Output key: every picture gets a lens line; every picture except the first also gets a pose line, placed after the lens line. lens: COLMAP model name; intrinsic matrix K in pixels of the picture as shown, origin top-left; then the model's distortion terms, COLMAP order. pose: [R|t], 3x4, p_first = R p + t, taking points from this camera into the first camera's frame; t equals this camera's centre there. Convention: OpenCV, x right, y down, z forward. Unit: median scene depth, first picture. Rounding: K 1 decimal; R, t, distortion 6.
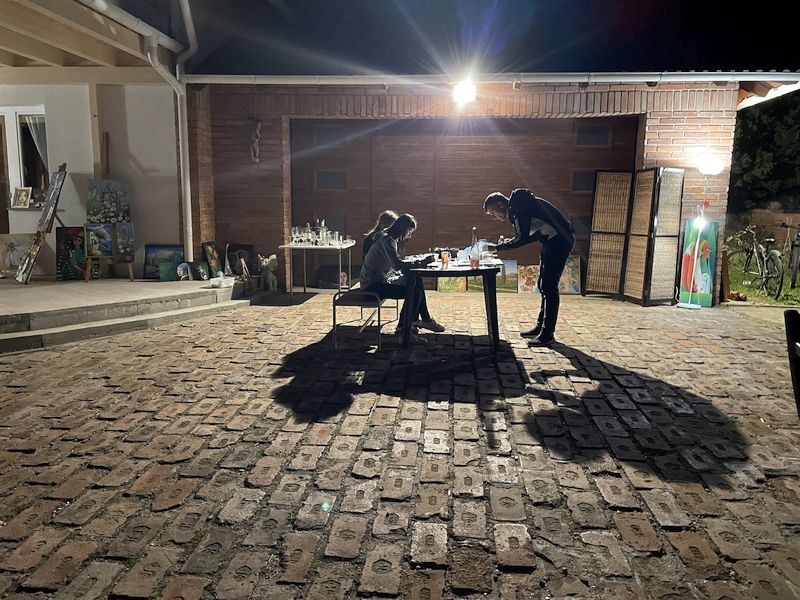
lens RADIAL K [[599.8, 0, 397.4], [0, 599.8, 294.1], [0, 0, 1]] dist [0.056791, -0.070517]
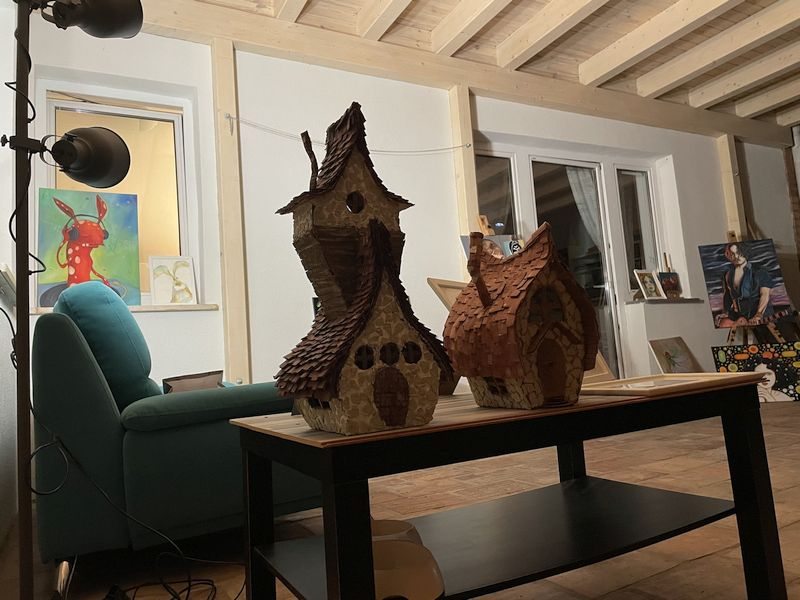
lens RADIAL K [[599.8, 0, 395.1], [0, 599.8, 294.1], [0, 0, 1]] dist [0.056791, -0.070517]
pose [[0.836436, -0.010794, 0.547959, -1.258501], [0.160701, 0.960691, -0.226379, -0.047403], [-0.523976, 0.277409, 0.805291, 0.648089]]
